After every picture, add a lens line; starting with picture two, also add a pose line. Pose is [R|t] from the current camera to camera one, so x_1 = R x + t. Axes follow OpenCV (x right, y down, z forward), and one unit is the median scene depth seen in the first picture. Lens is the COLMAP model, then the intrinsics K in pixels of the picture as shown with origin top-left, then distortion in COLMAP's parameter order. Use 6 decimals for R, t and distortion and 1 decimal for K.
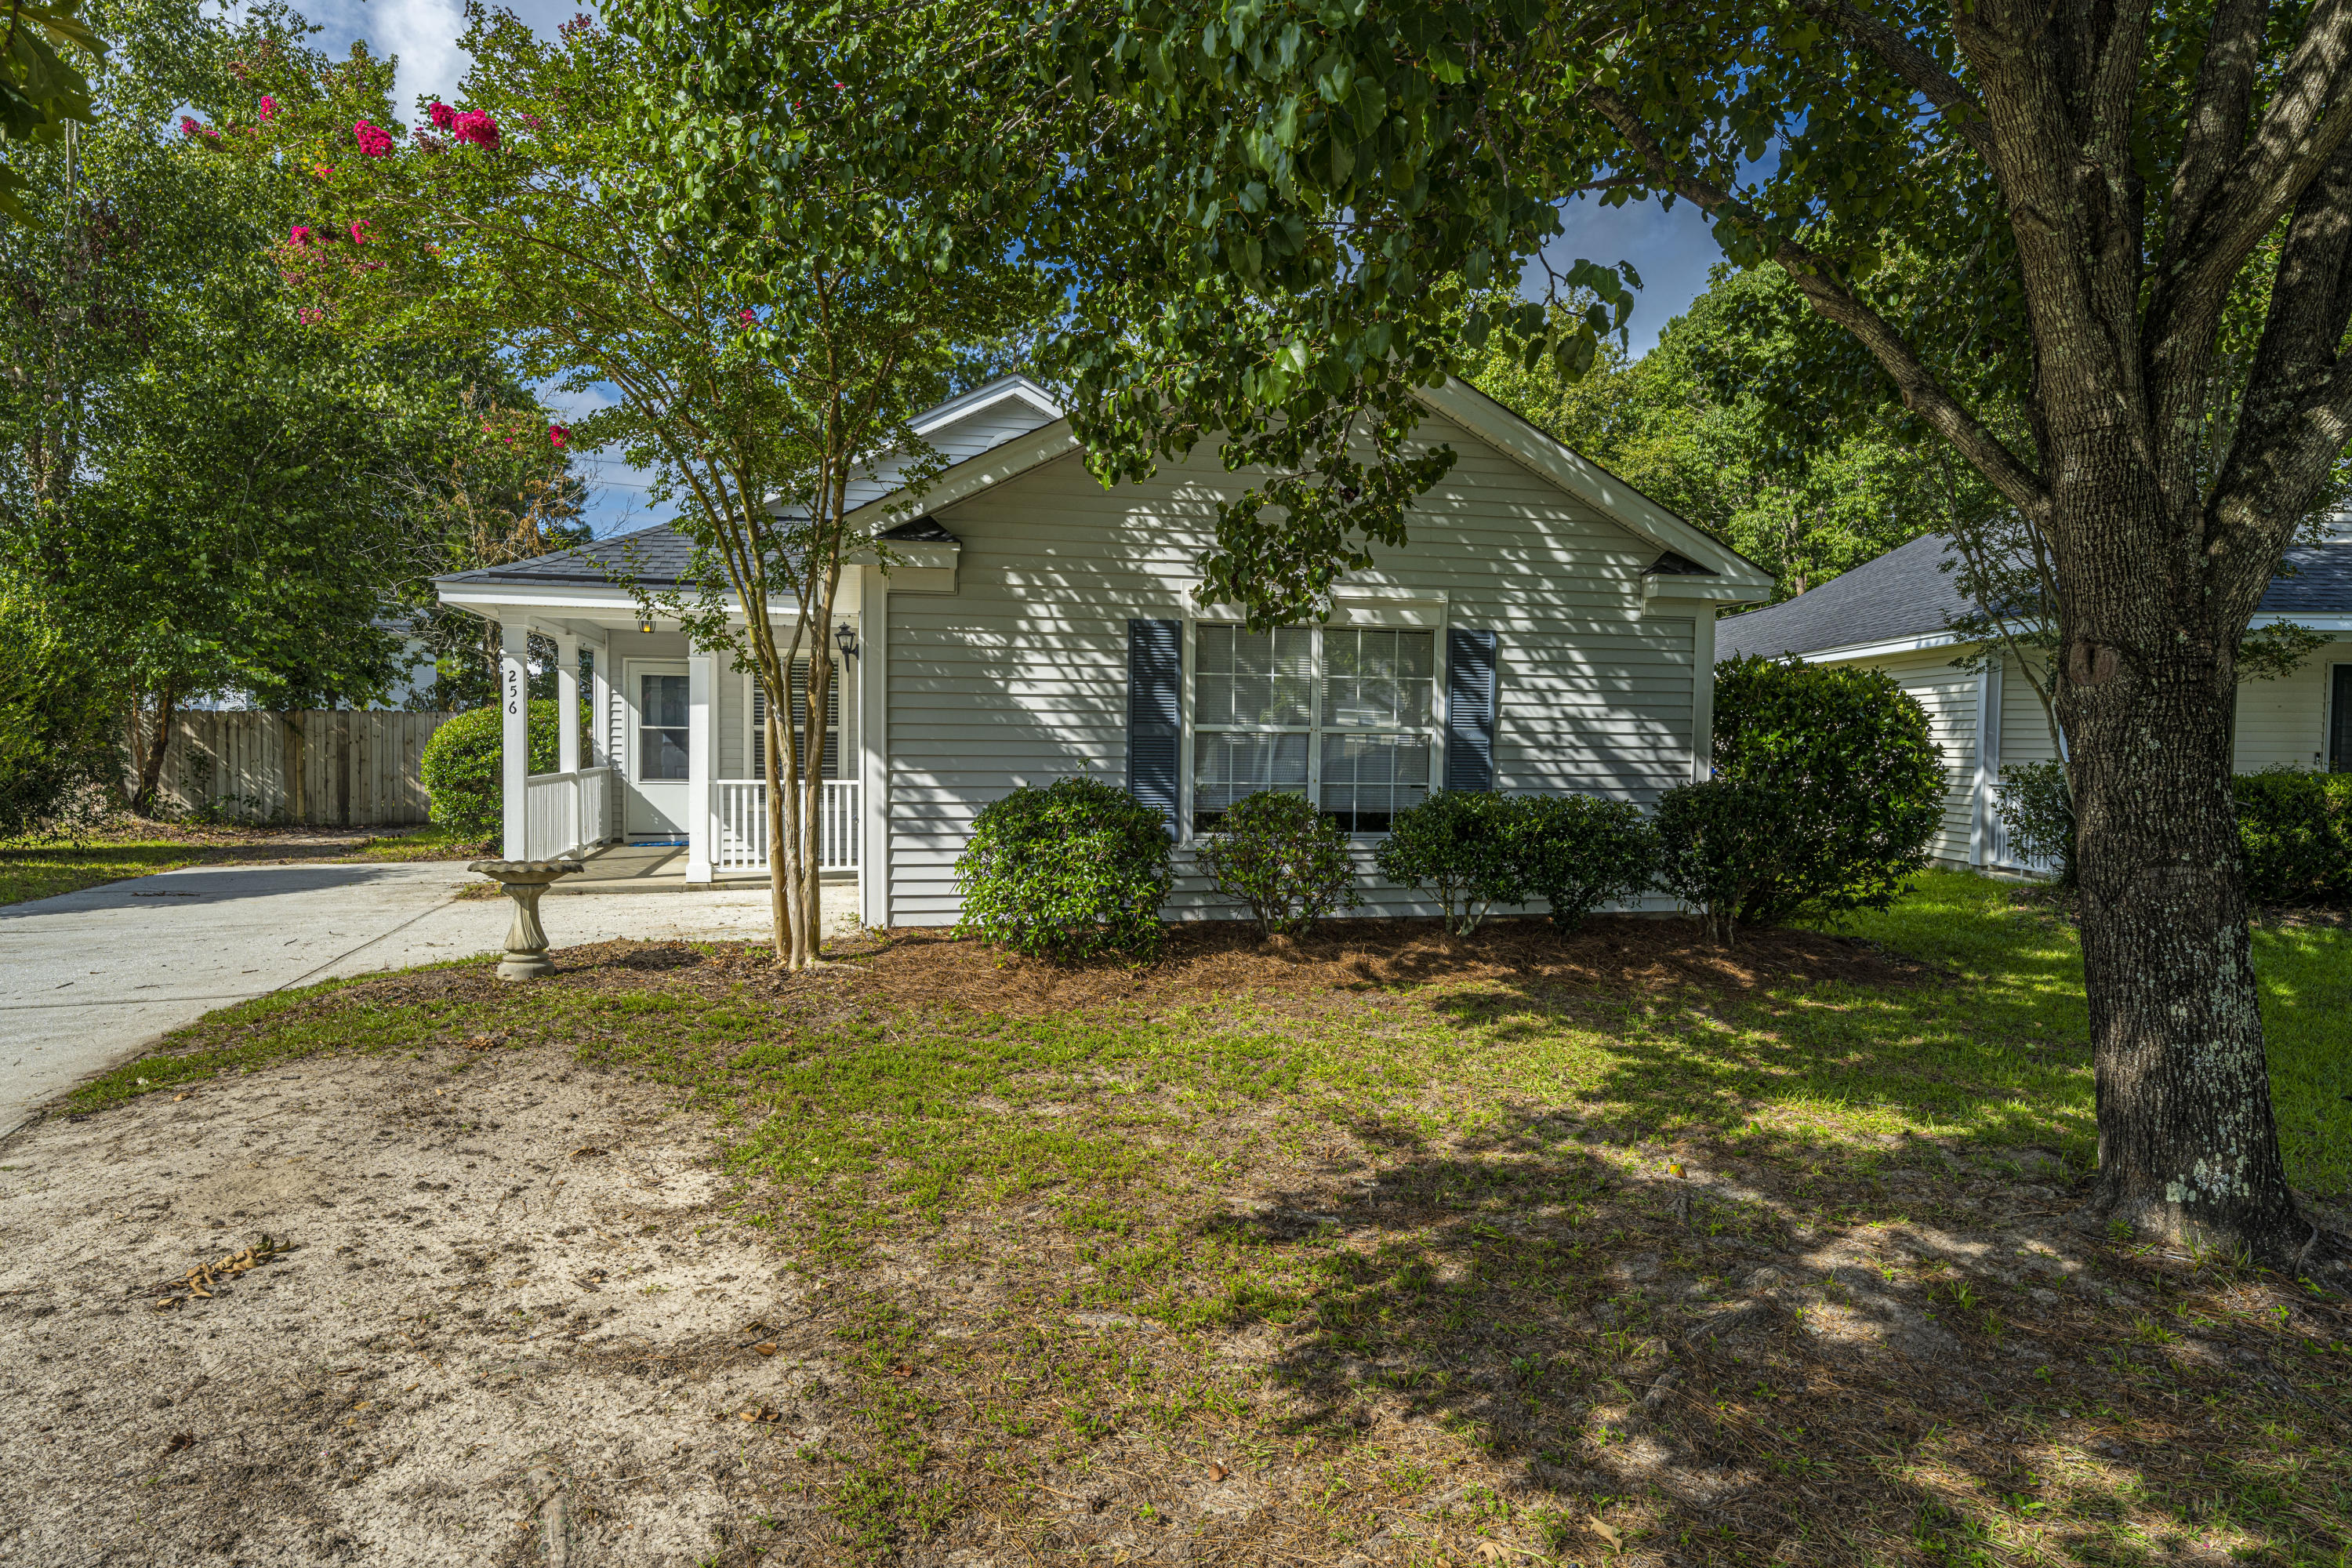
lens RADIAL K [[1314.5, 0, 1177.6], [0, 1314.5, 759.1], [0, 0, 1]] dist [-0.000276, -0.000295]
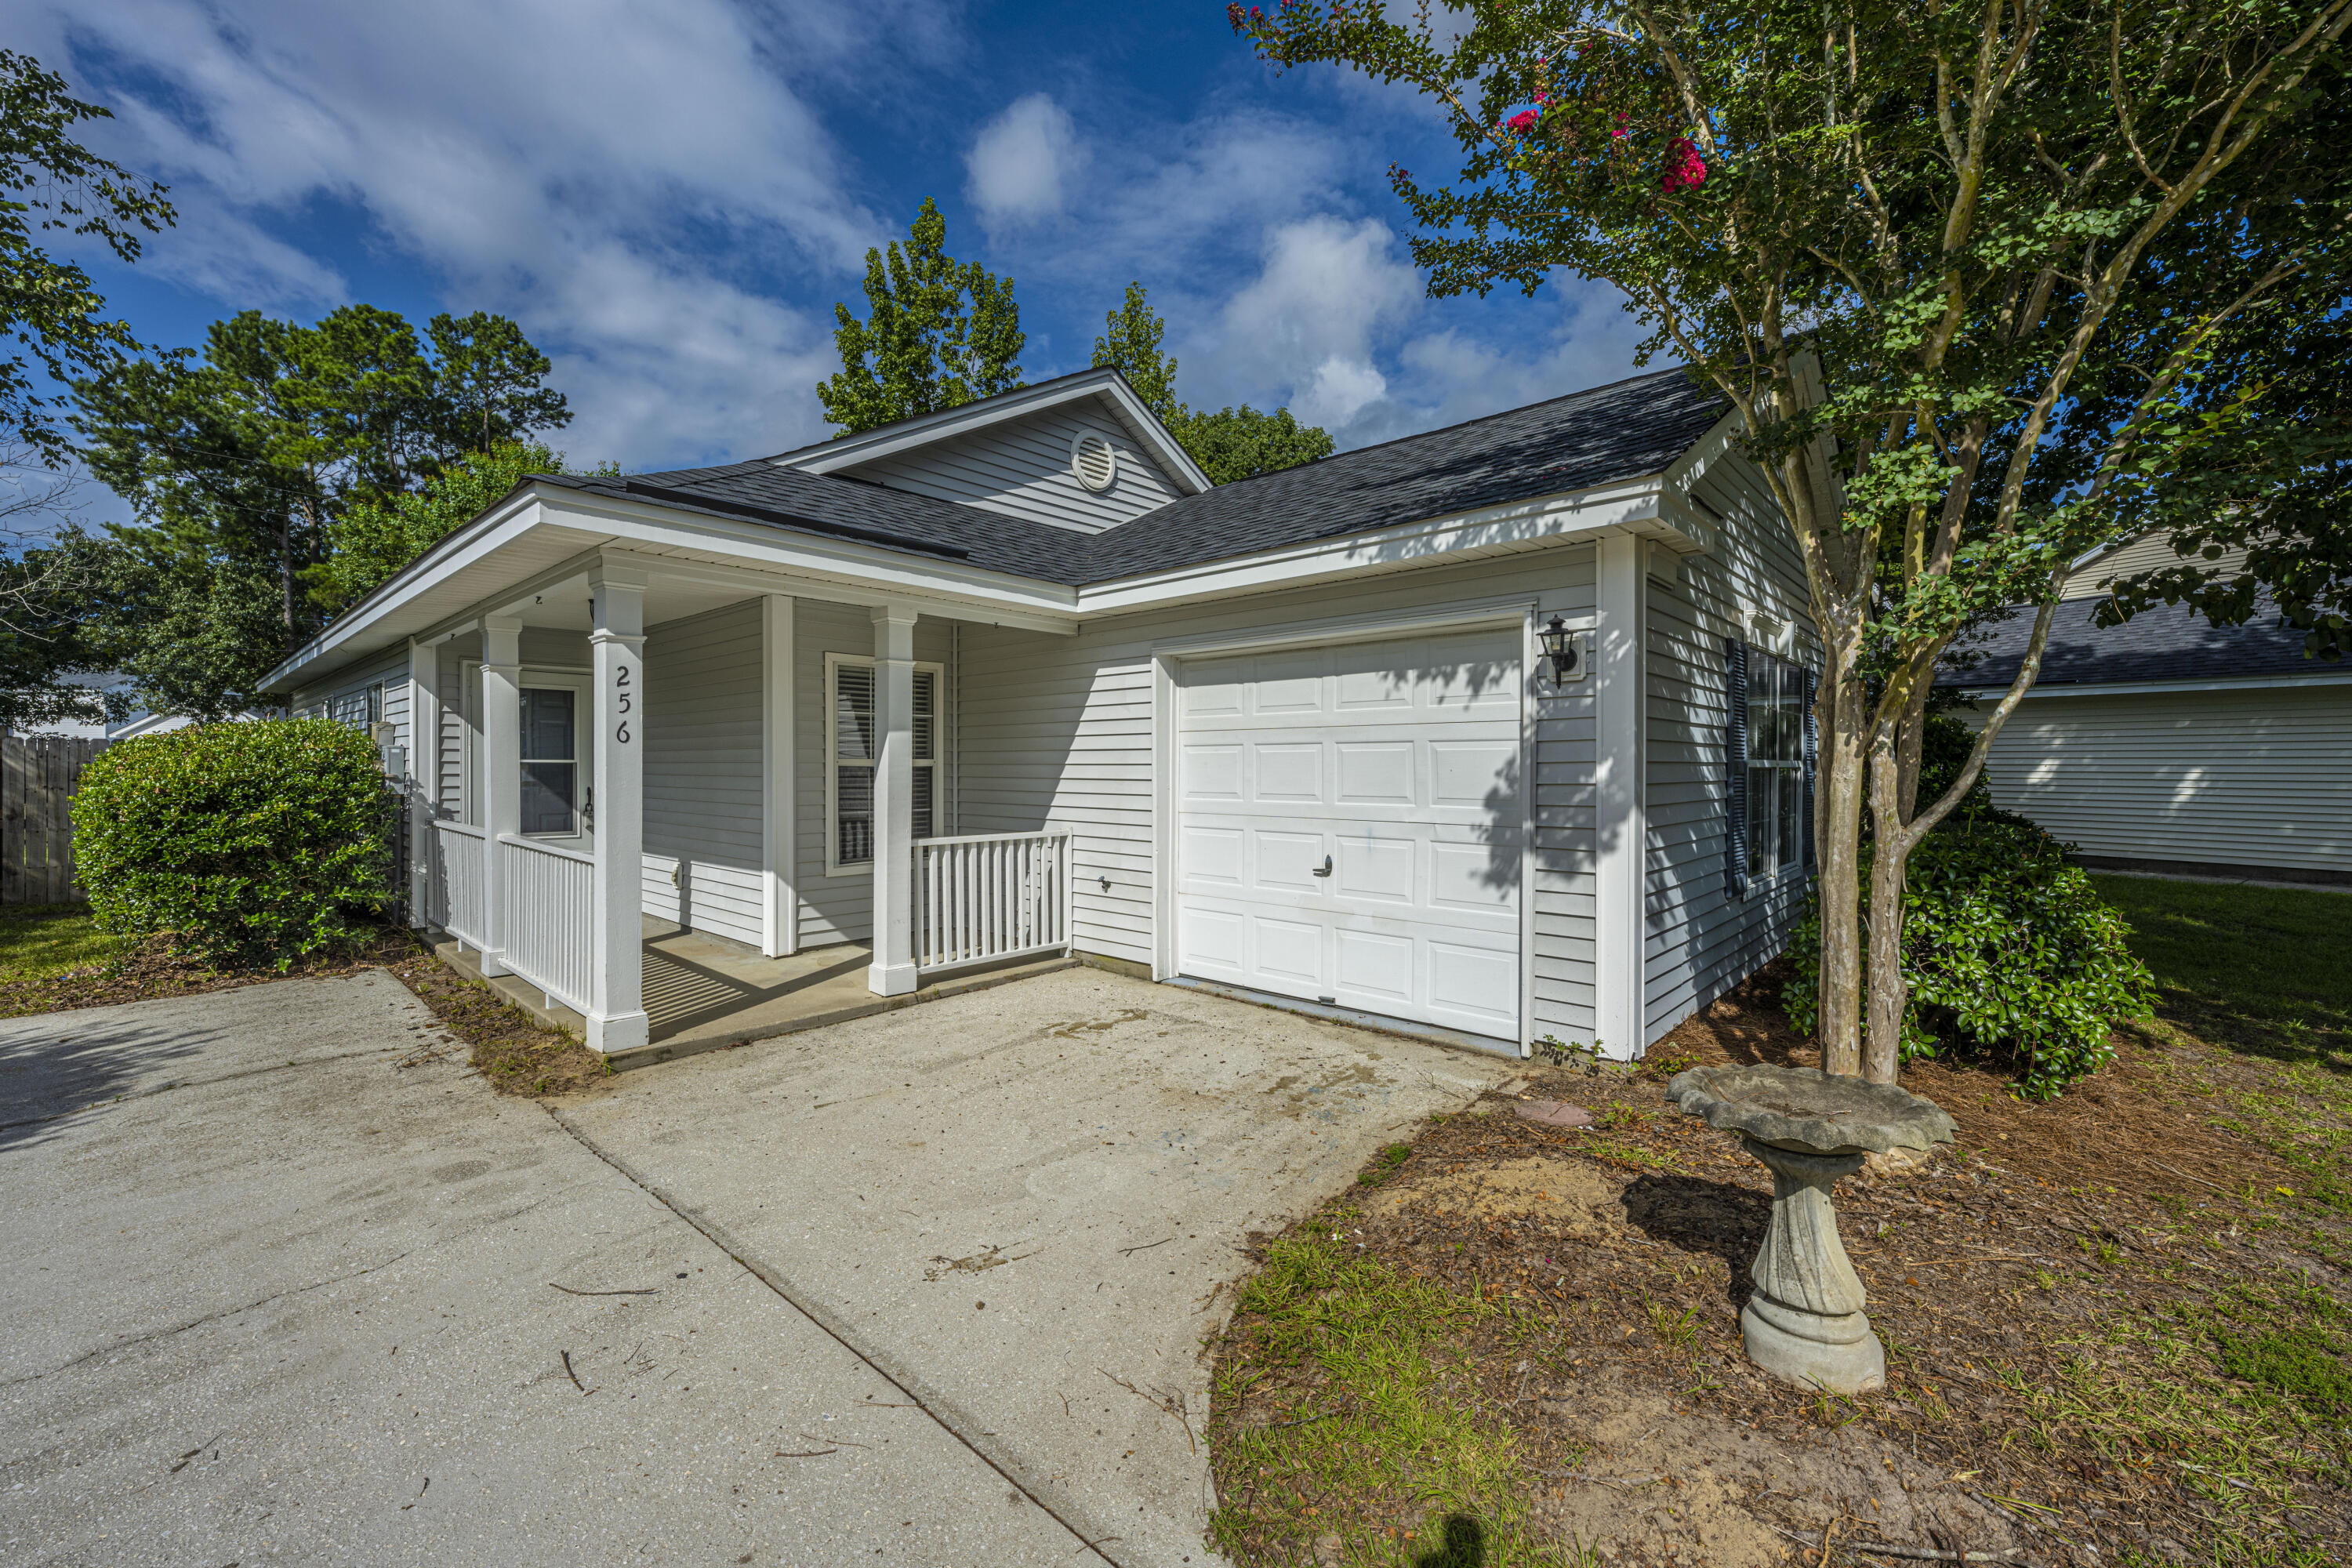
lens RADIAL K [[937.2, 0, 1147.0], [0, 937.2, 762.1], [0, 0, 1]] dist [-0.000430, 0.000004]
pose [[0.836261, -0.007570, 0.548279, -0.699053], [0.014105, 0.999871, -0.007709, -0.026348], [-0.548150, 0.014180, 0.836260, 0.705776]]
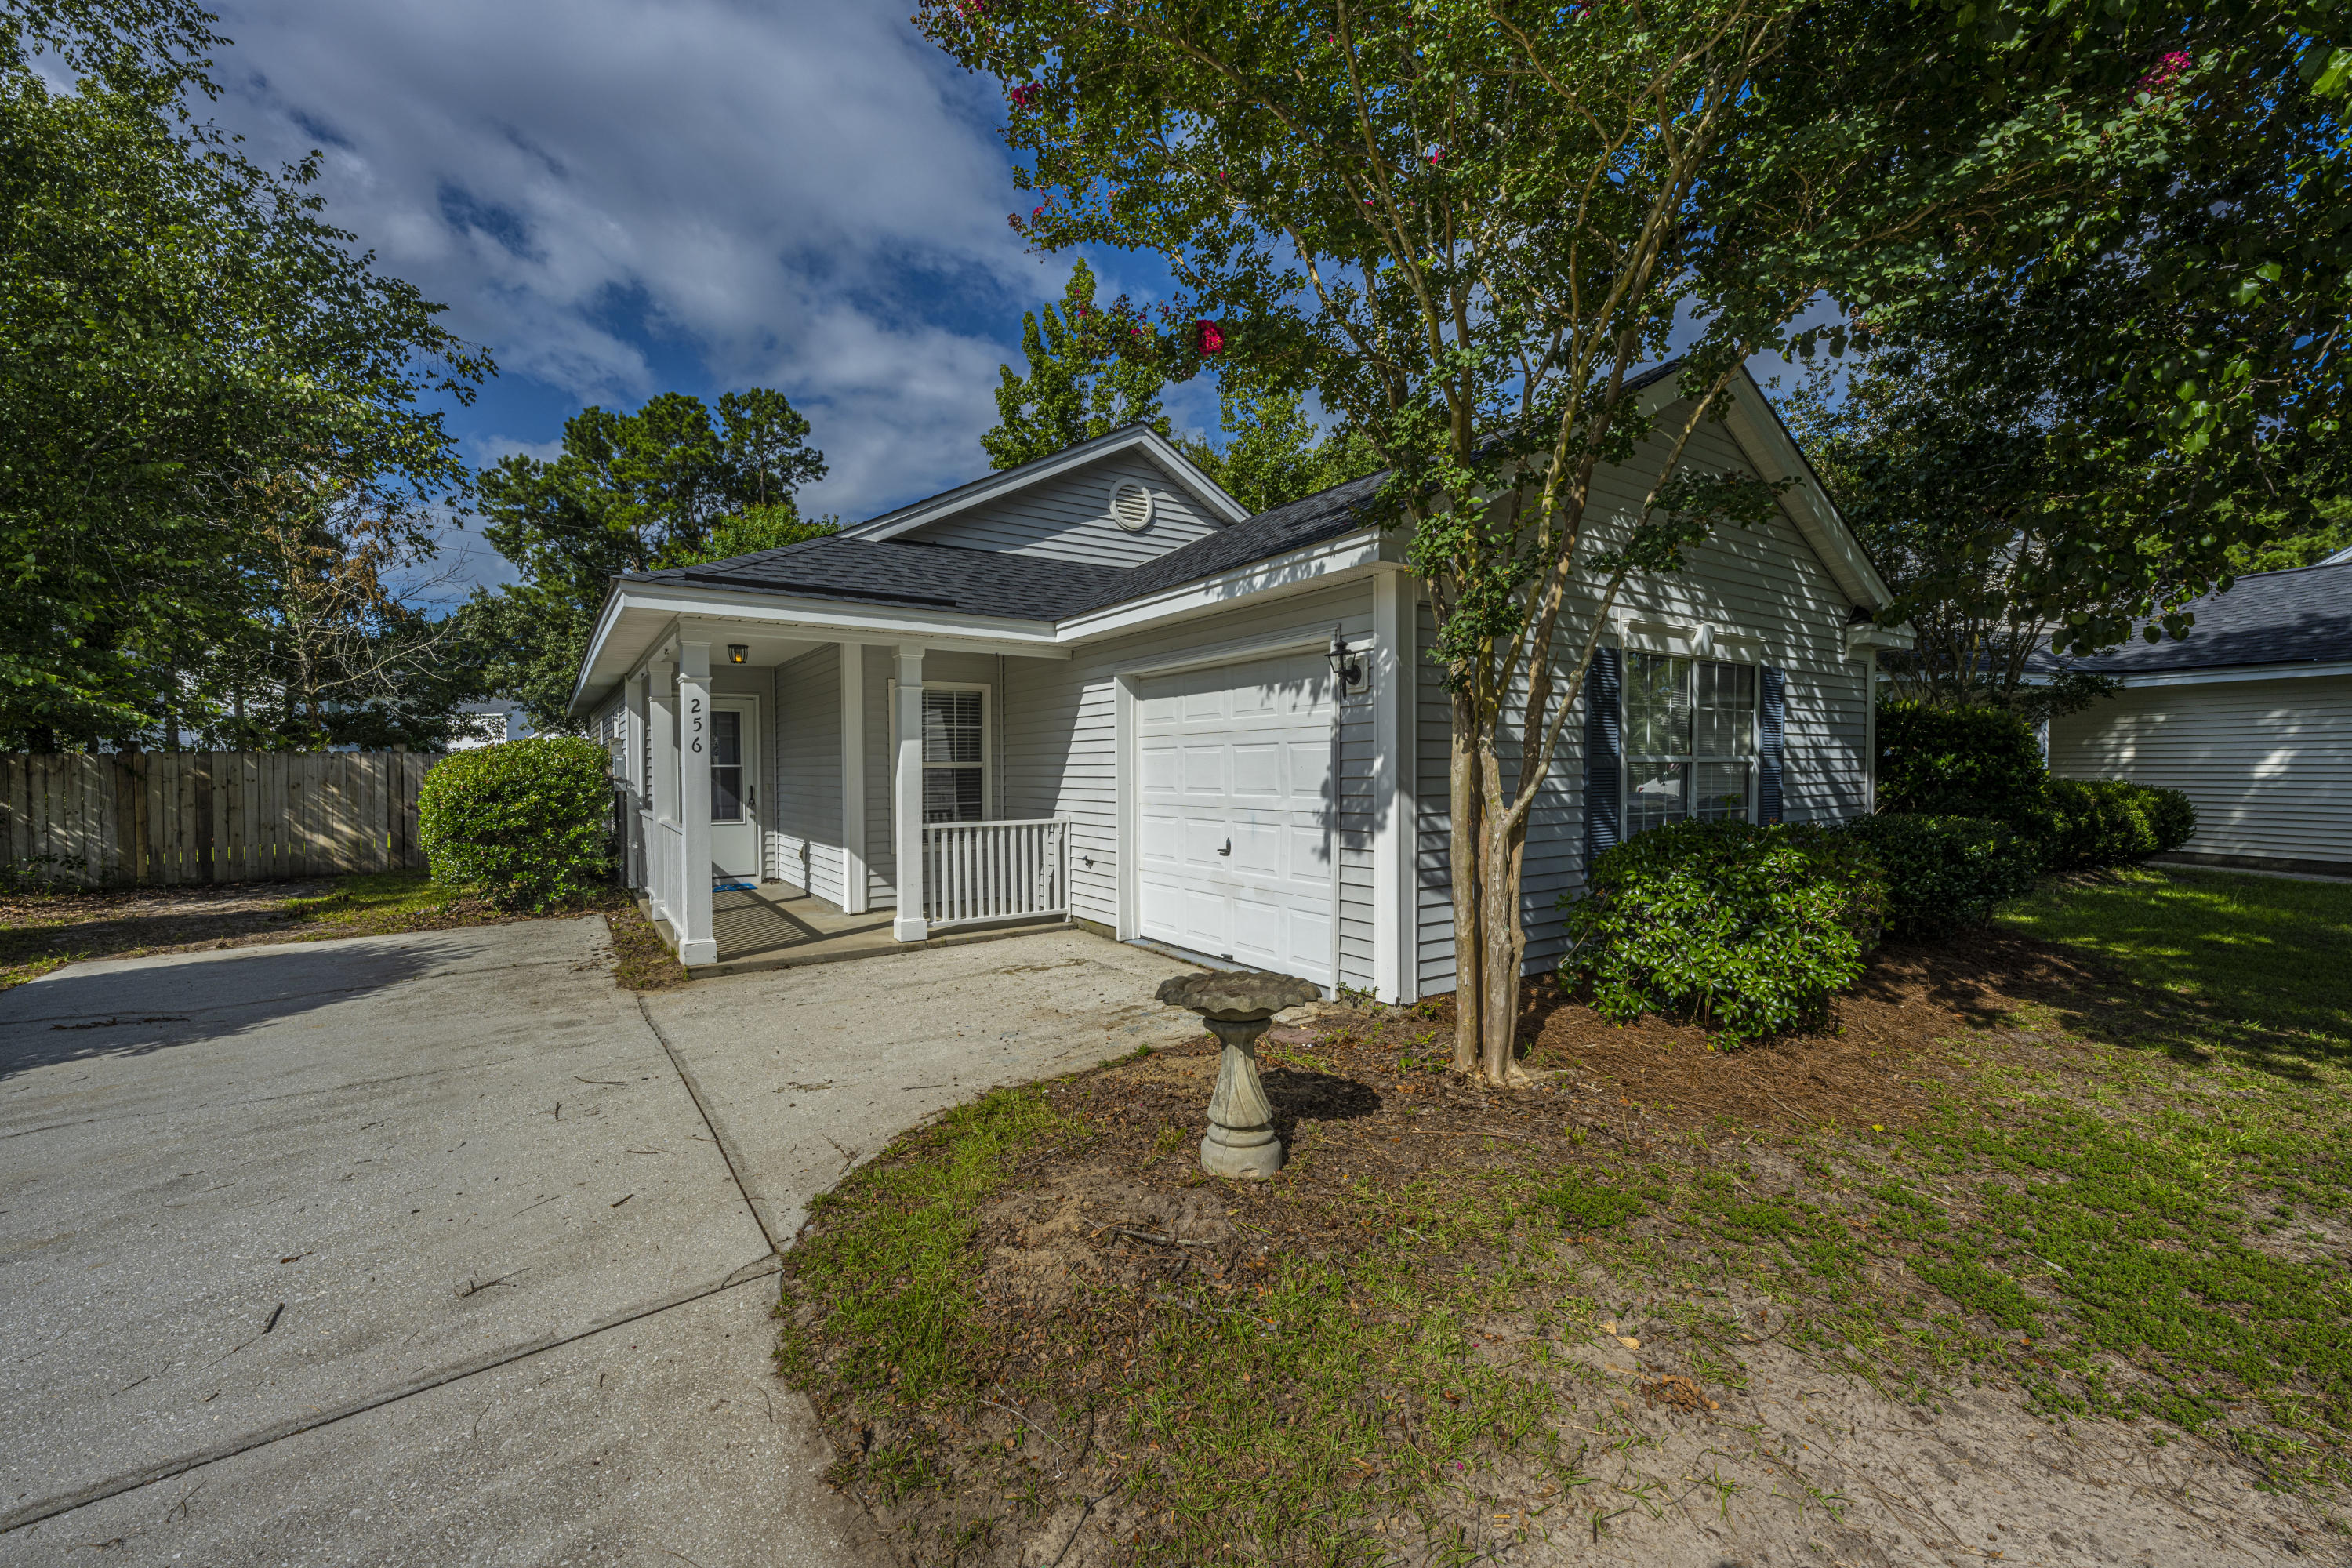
lens RADIAL K [[914.3, 0, 1153.0], [0, 914.3, 777.7], [0, 0, 1]] dist [-0.001294, -0.000116]
pose [[0.939167, -0.020249, 0.342862, -0.566391], [0.020359, 0.999787, 0.003279, -0.019709], [-0.342856, 0.003901, 0.939380, 0.491916]]
